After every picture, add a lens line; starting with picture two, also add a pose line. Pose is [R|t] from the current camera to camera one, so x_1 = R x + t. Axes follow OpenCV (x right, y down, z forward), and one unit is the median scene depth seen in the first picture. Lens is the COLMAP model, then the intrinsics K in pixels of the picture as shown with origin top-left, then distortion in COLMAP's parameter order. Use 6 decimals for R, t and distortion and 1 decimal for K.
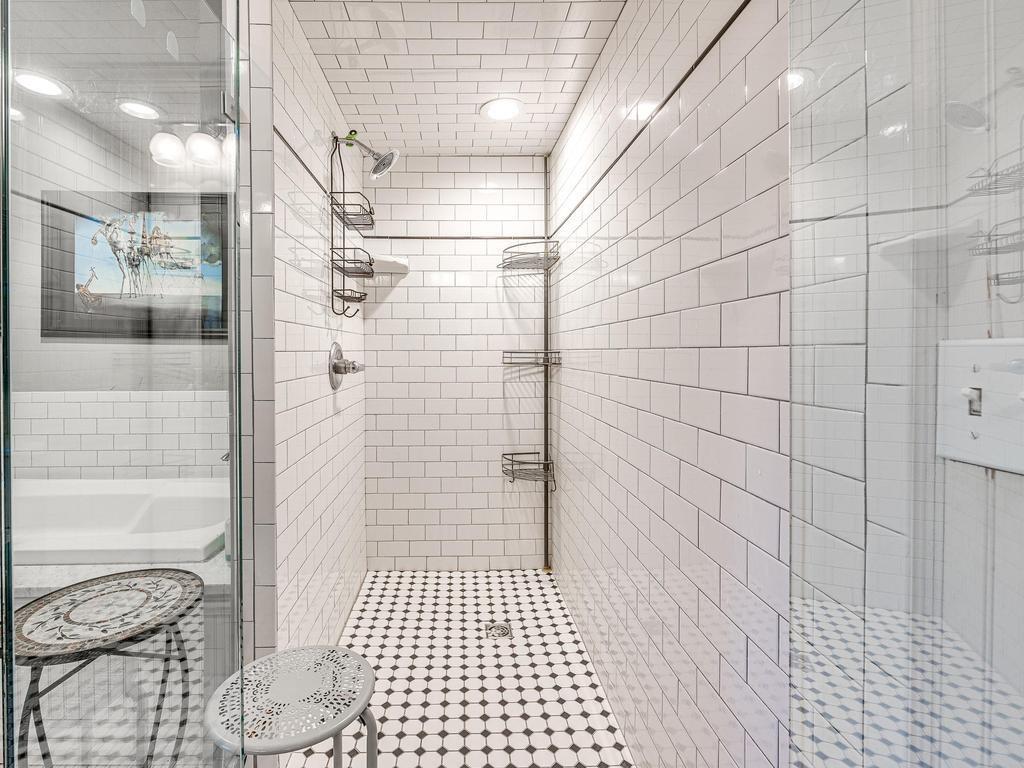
lens RADIAL K [[482.4, 0, 512.1], [0, 482.4, 357.3], [0, 0, 1]] dist [-0.000538, 0.000145]
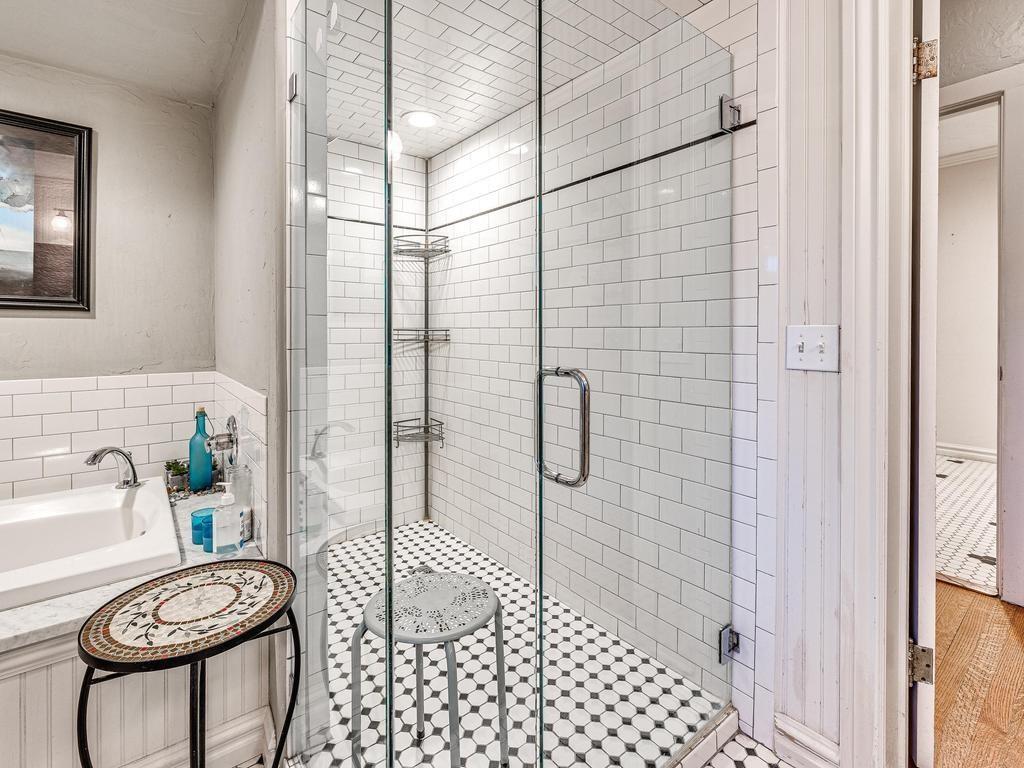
lens RADIAL K [[487.4, 0, 515.6], [0, 487.4, 336.5], [0, 0, 1]] dist [0.001063, 0.000127]
pose [[0.799121, -0.004113, 0.601156, -0.461596], [0.004413, 0.999990, 0.000976, 0.004626], [-0.601154, 0.001874, 0.799131, -0.055664]]
